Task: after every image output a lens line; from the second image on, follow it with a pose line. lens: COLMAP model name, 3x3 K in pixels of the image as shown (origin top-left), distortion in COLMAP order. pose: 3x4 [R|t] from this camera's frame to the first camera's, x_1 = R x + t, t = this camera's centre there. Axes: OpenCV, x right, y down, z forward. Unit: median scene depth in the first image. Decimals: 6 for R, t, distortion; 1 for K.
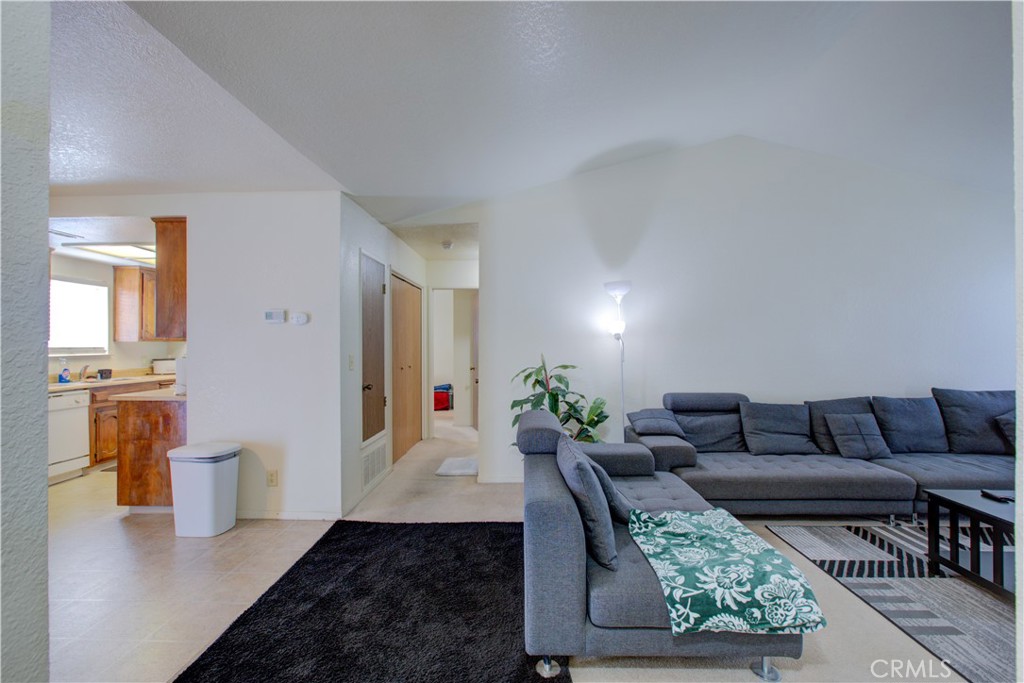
lens RADIAL K [[471.1, 0, 509.9], [0, 471.1, 342.3], [0, 0, 1]] dist [-0.005880, 0.002613]
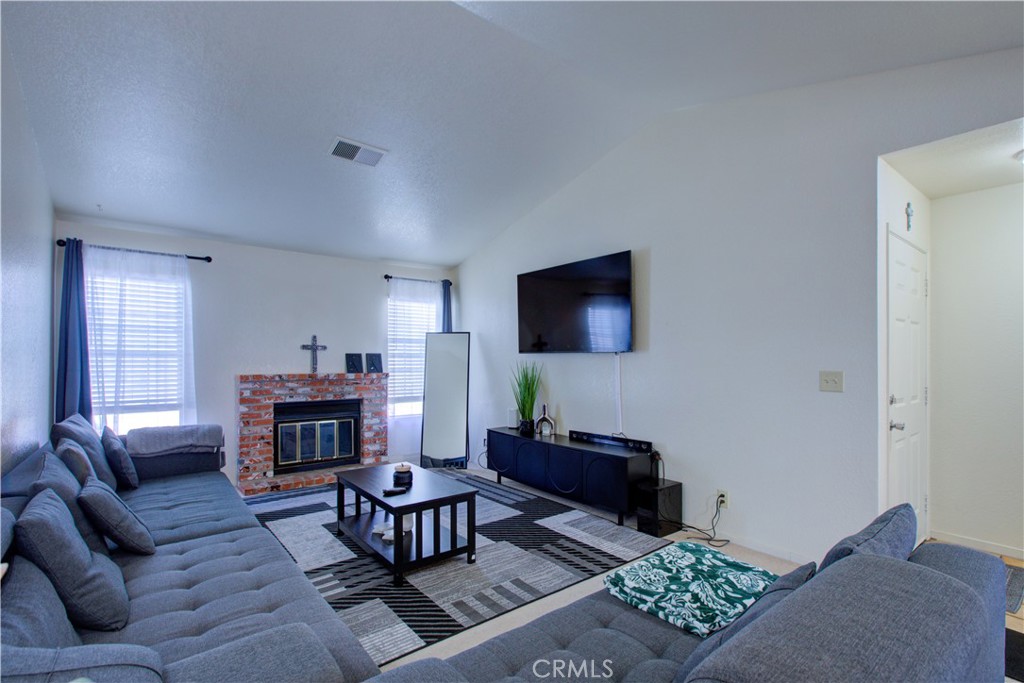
lens RADIAL K [[471.1, 0, 512.9], [0, 471.1, 347.8], [0, 0, 1]] dist [-0.005880, 0.002613]
pose [[-0.643908, 0.021411, 0.764803, -0.022177], [-0.000040, 0.999607, -0.028018, 0.021454], [-0.765103, -0.018071, -0.643655, 1.588020]]
